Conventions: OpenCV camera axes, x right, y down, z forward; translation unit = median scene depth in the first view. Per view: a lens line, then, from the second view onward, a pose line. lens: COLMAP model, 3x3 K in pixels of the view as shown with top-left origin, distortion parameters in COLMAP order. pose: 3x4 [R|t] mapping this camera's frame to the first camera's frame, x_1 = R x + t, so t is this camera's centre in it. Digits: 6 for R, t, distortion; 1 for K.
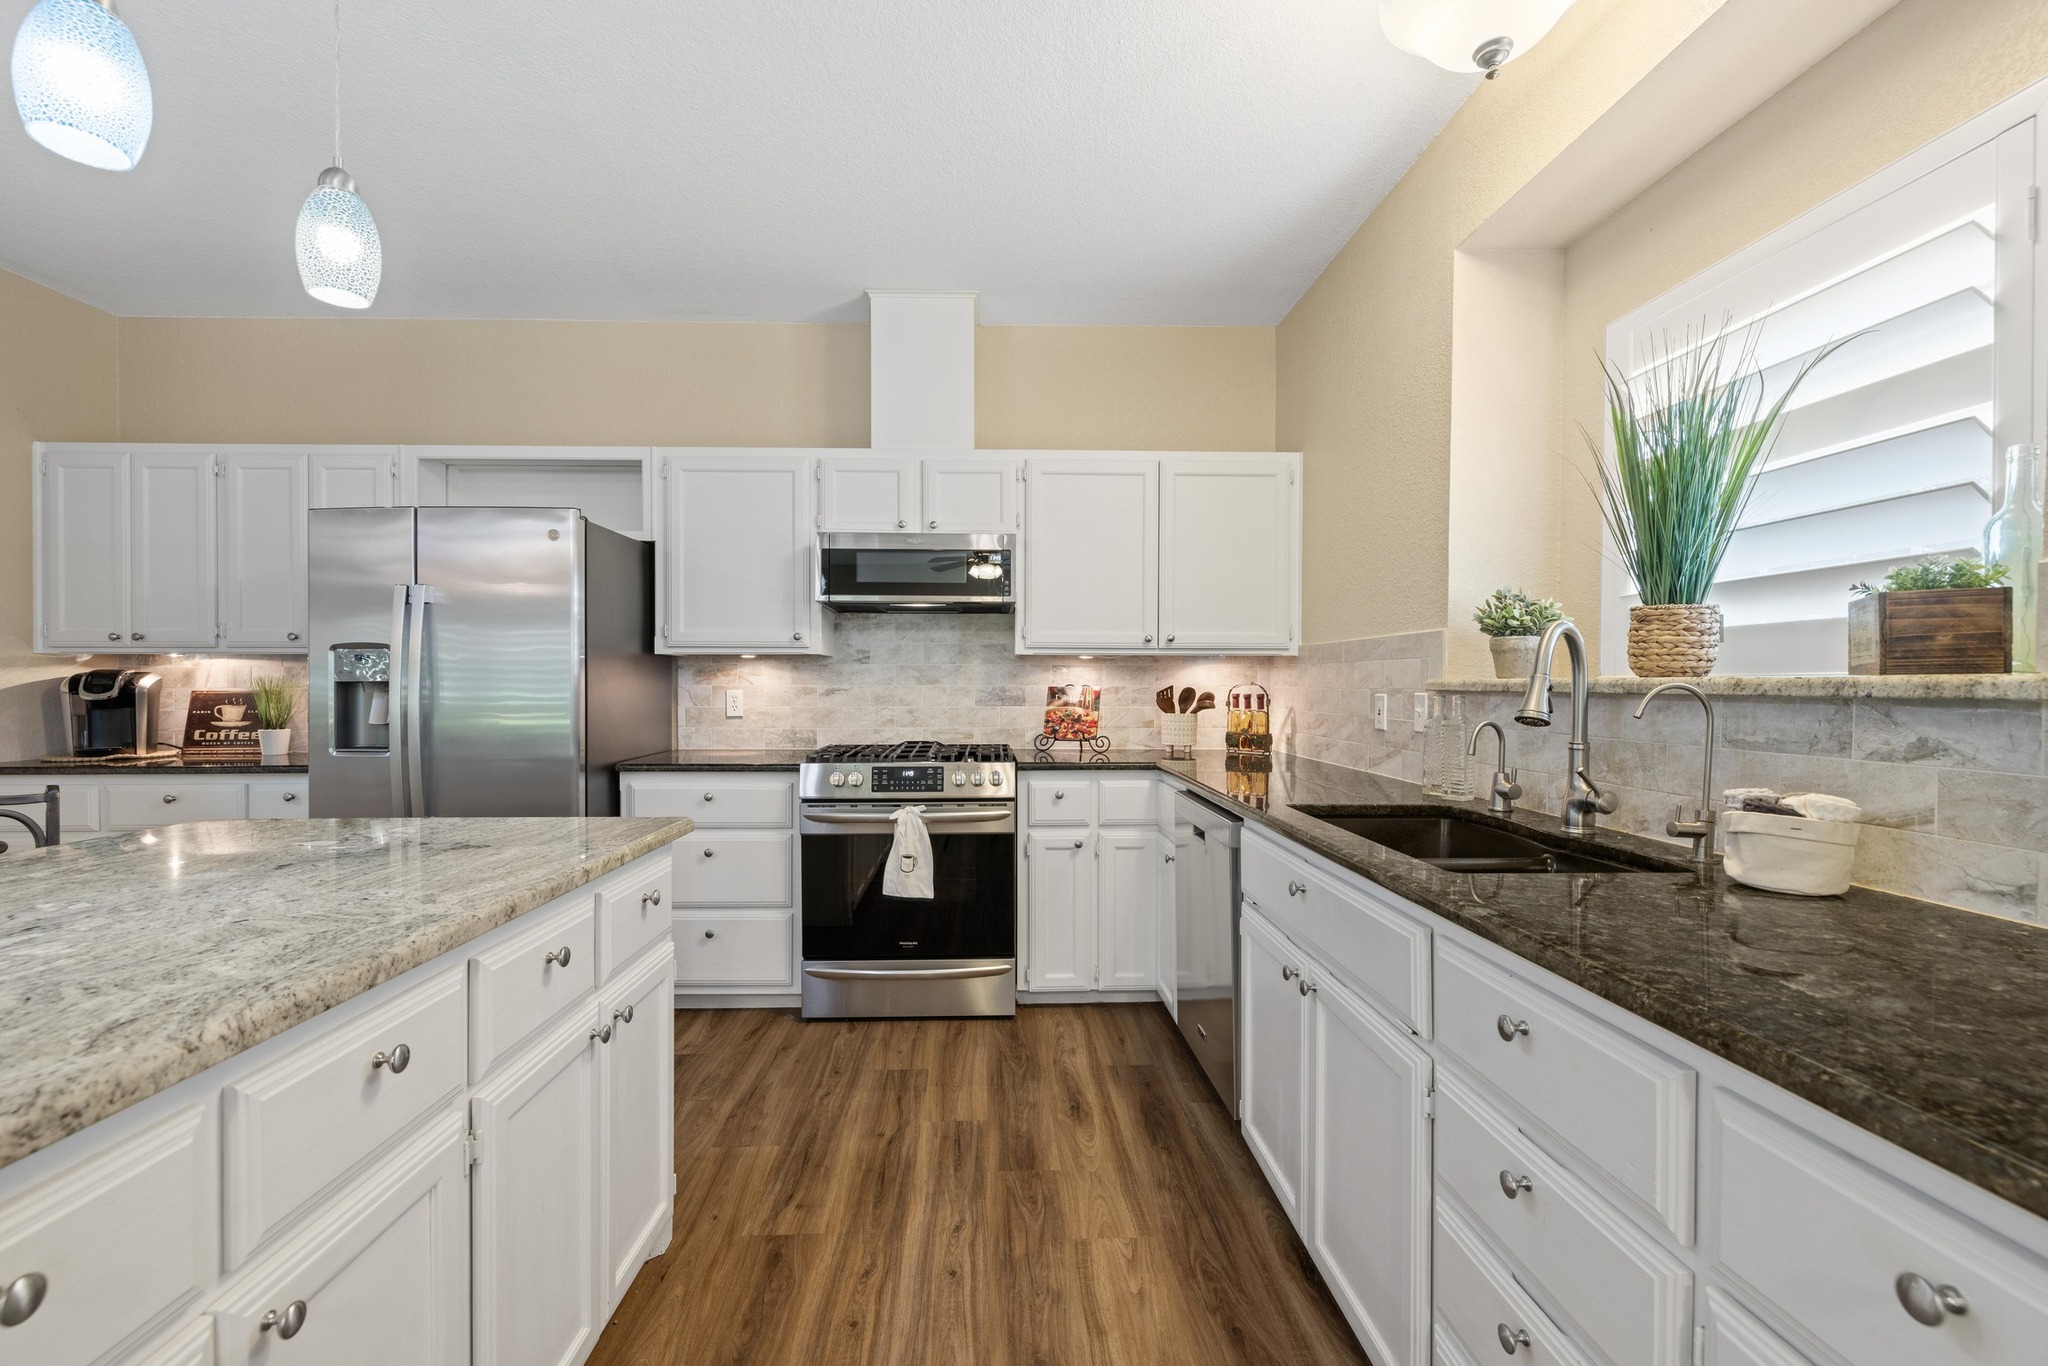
lens RADIAL K [[860.6, 0, 1011.0], [0, 860.6, 697.2], [0, 0, 1]] dist [-0.000192, -0.000093]
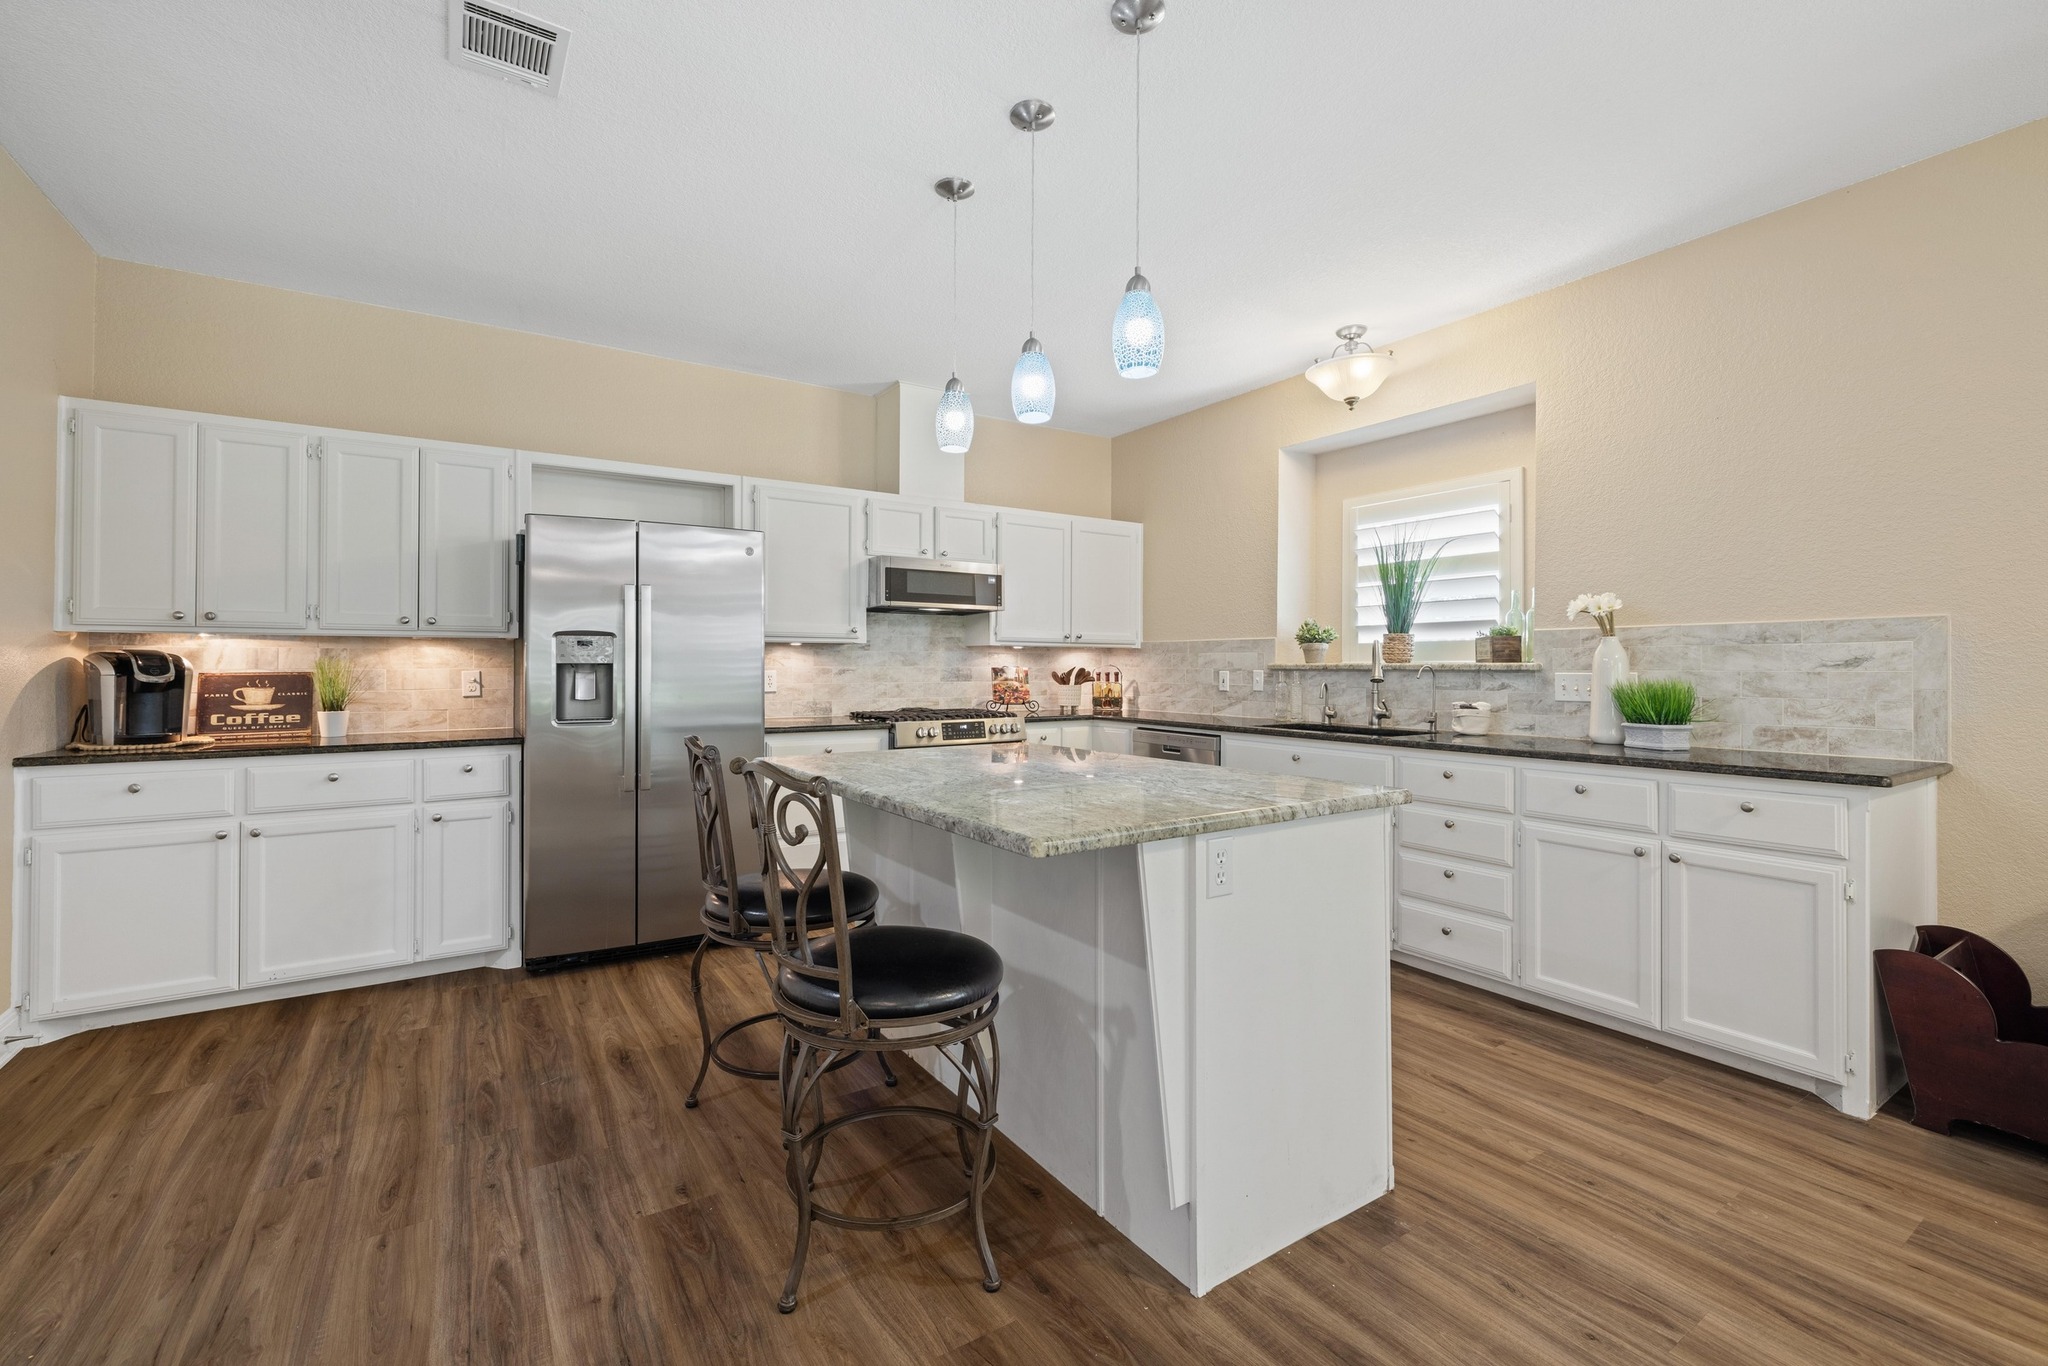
lens RADIAL K [[860.6, 0, 1009.4], [0, 860.6, 664.8], [0, 0, 1]] dist [-0.000192, -0.000093]
pose [[0.857812, 0.000829, 0.513963, -0.723363], [0.007696, 0.999866, -0.014457, 0.004524], [-0.513906, 0.016357, 0.857691, -0.266520]]
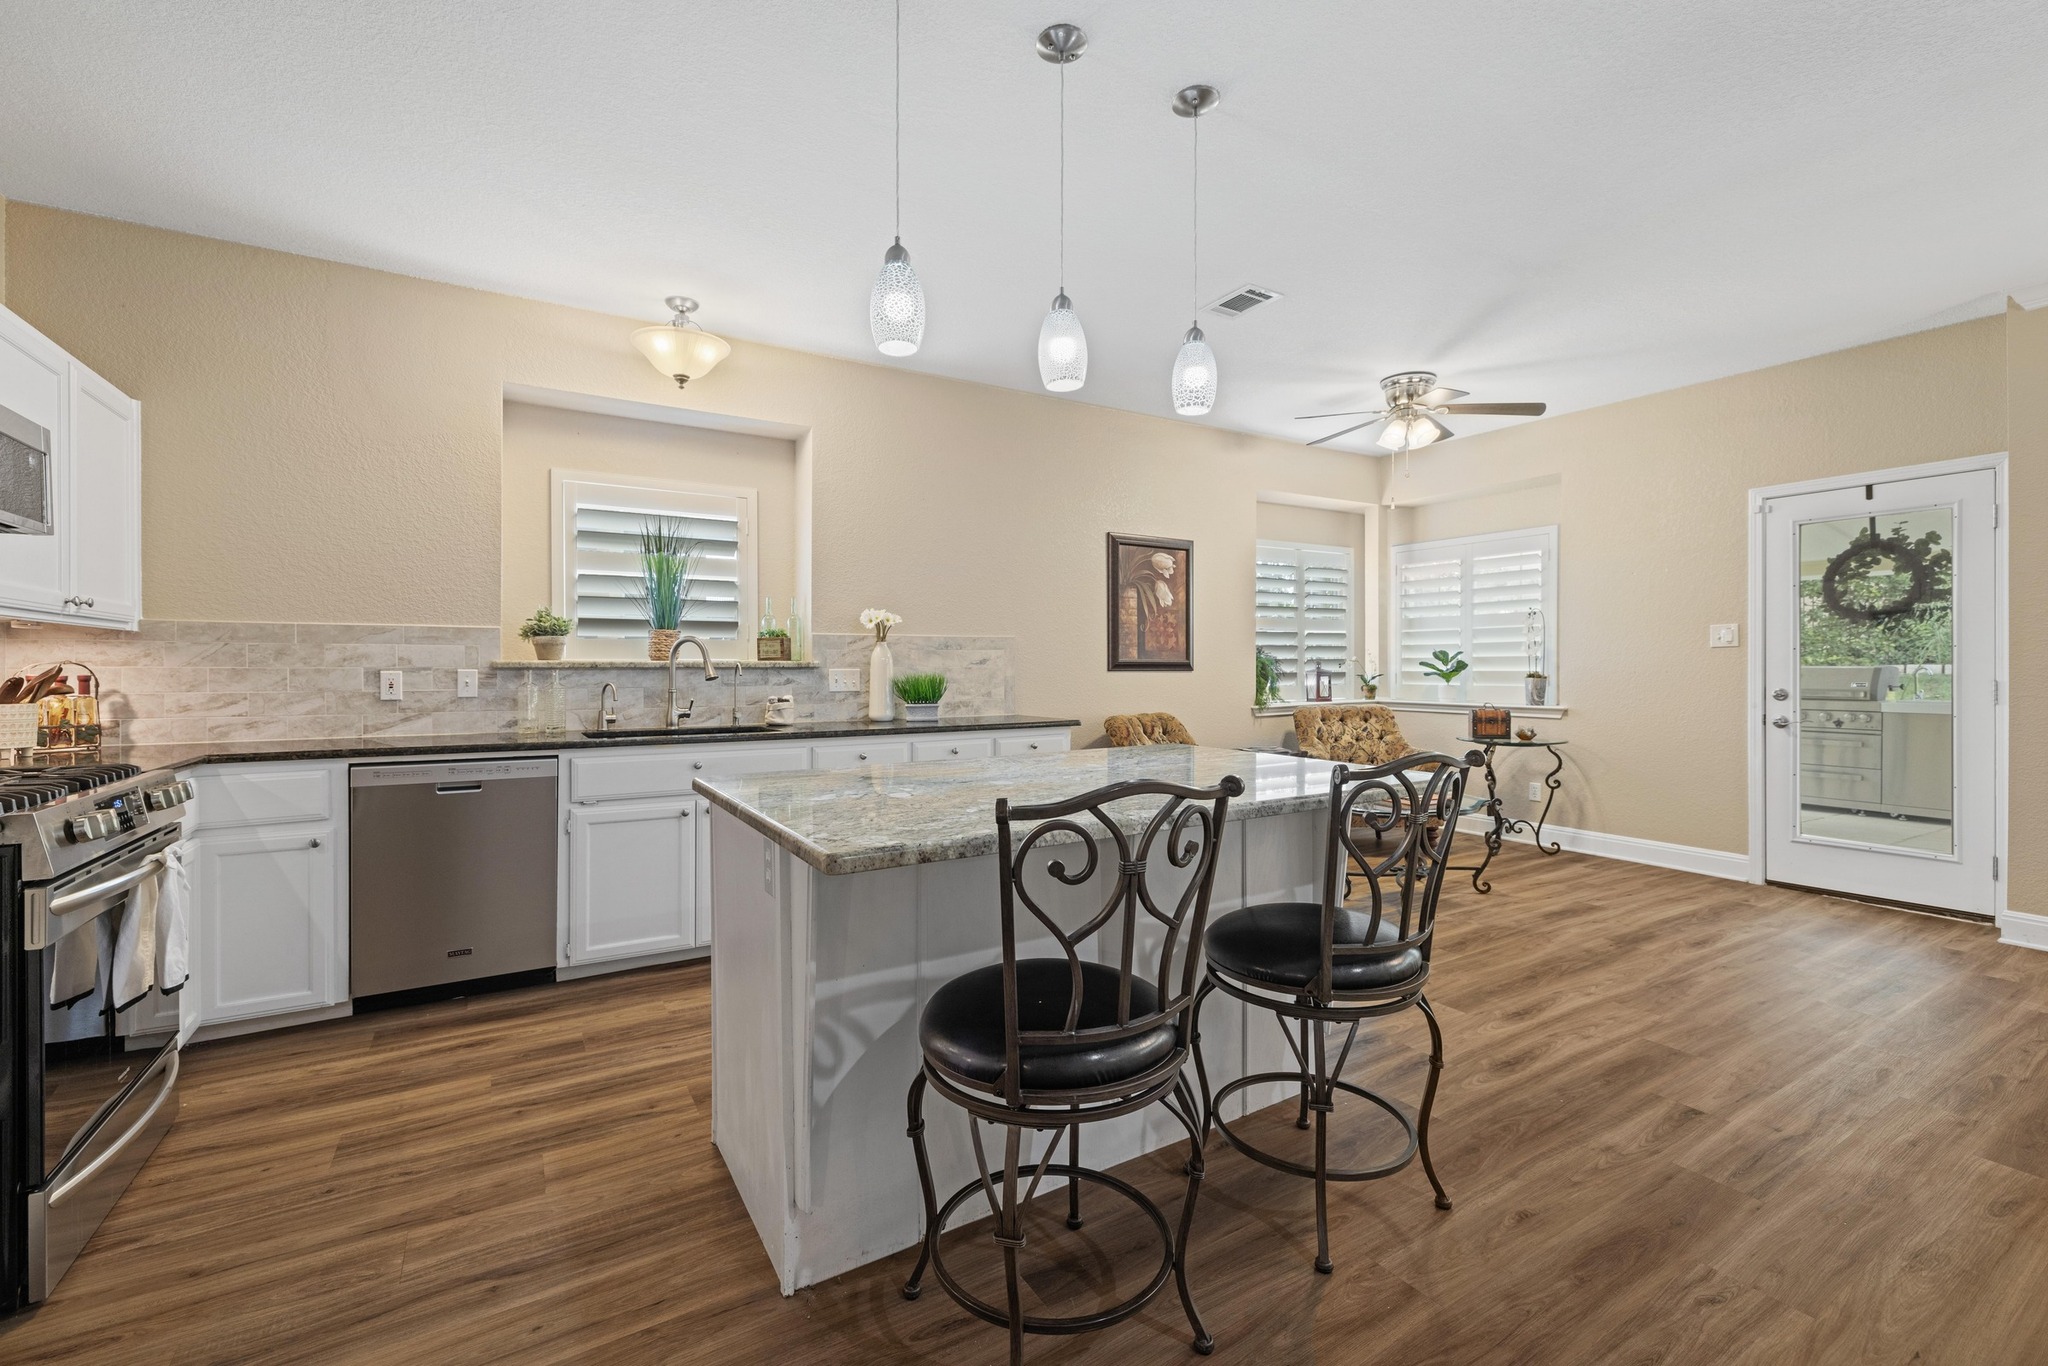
lens RADIAL K [[860.6, 0, 1015.1], [0, 860.6, 674.0], [0, 0, 1]] dist [-0.000192, -0.000093]
pose [[-0.488469, -0.005686, 0.872563, -0.883987], [0.015650, 0.999761, 0.015275, -0.003851], [-0.872441, 0.021117, -0.488263, 0.661836]]
